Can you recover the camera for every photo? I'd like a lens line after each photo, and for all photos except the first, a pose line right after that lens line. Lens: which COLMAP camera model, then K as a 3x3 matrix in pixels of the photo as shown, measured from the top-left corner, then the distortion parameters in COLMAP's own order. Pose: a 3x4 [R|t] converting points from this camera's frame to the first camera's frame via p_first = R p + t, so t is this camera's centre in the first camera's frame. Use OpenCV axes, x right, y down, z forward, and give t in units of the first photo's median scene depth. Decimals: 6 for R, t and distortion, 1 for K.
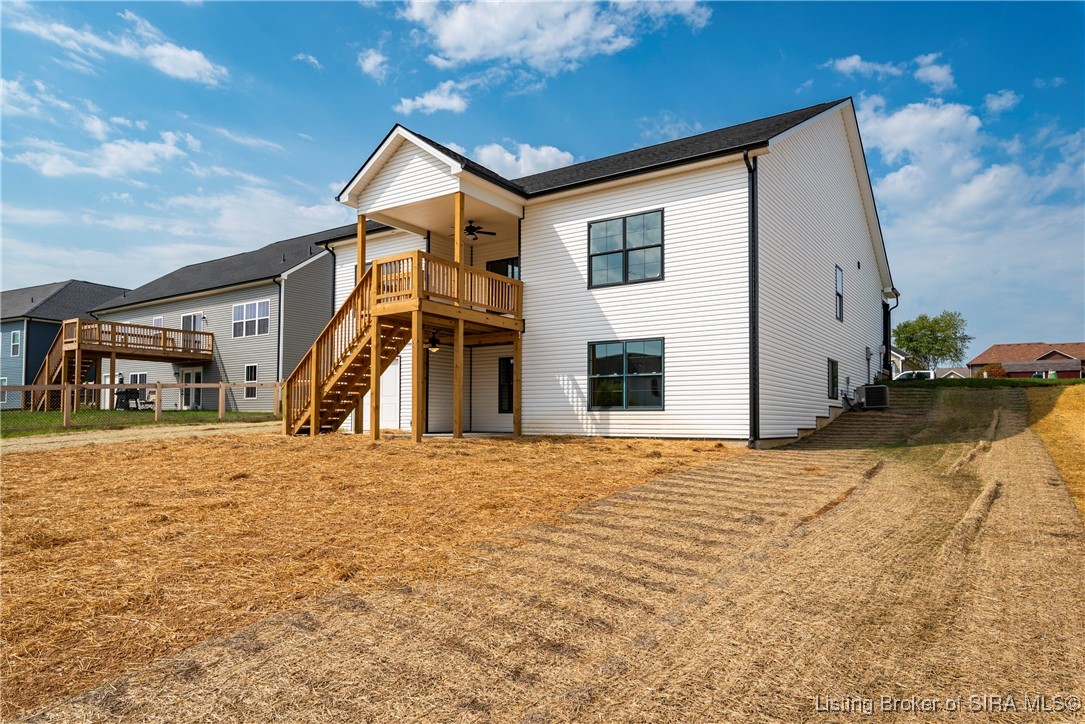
lens RADIAL K [[704.0, 0, 516.5], [0, 704.0, 399.4], [0, 0, 1]] dist [0.010331, -0.005710]
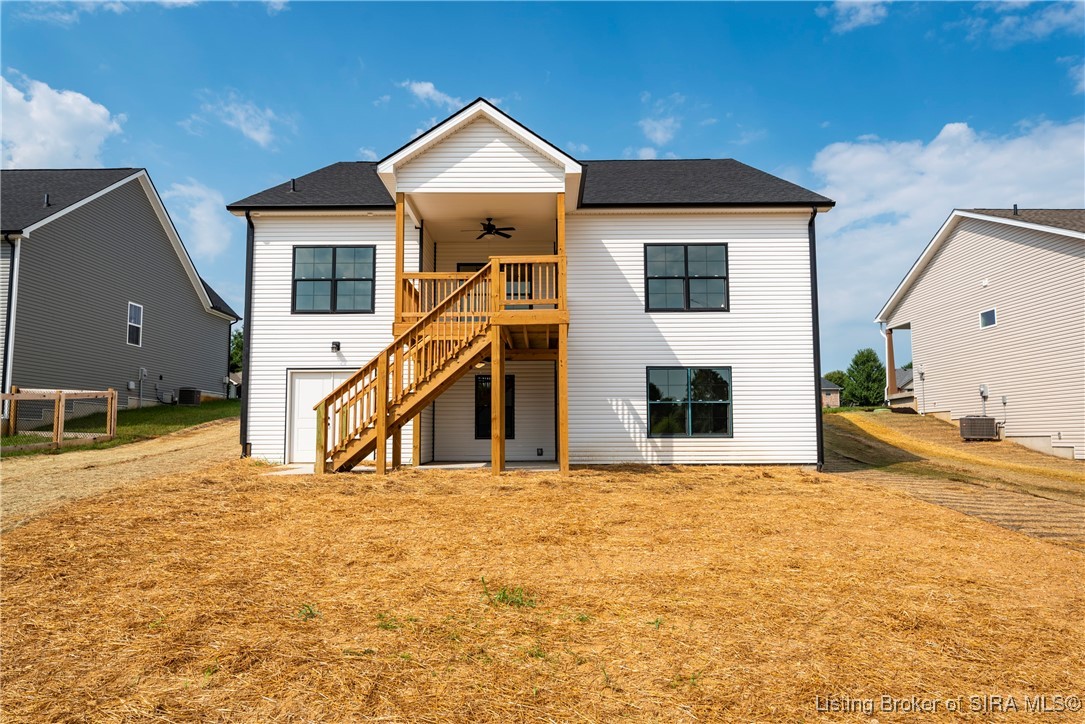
lens RADIAL K [[769.9, 0, 538.9], [0, 769.9, 368.6], [0, 0, 1]] dist [0.006003, -0.007591]
pose [[0.819447, 0.045683, 0.571331, -0.616456], [-0.011587, 0.997935, -0.063175, -0.009570], [-0.573038, 0.045149, 0.818284, 0.216756]]
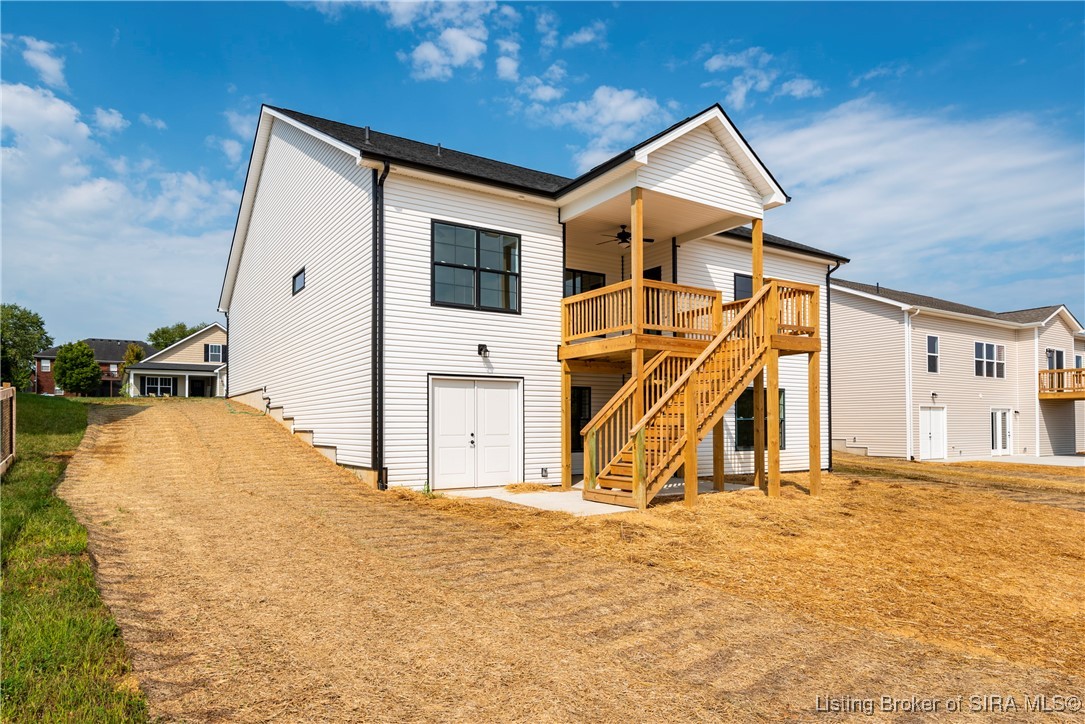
lens RADIAL K [[669.8, 0, 553.5], [0, 669.8, 405.6], [0, 0, 1]] dist [-0.001725, -0.003143]
pose [[0.358133, 0.019304, 0.933471, -0.930628], [-0.028328, 0.999551, -0.009803, -0.033878], [-0.933241, -0.022933, 0.358519, 0.882131]]
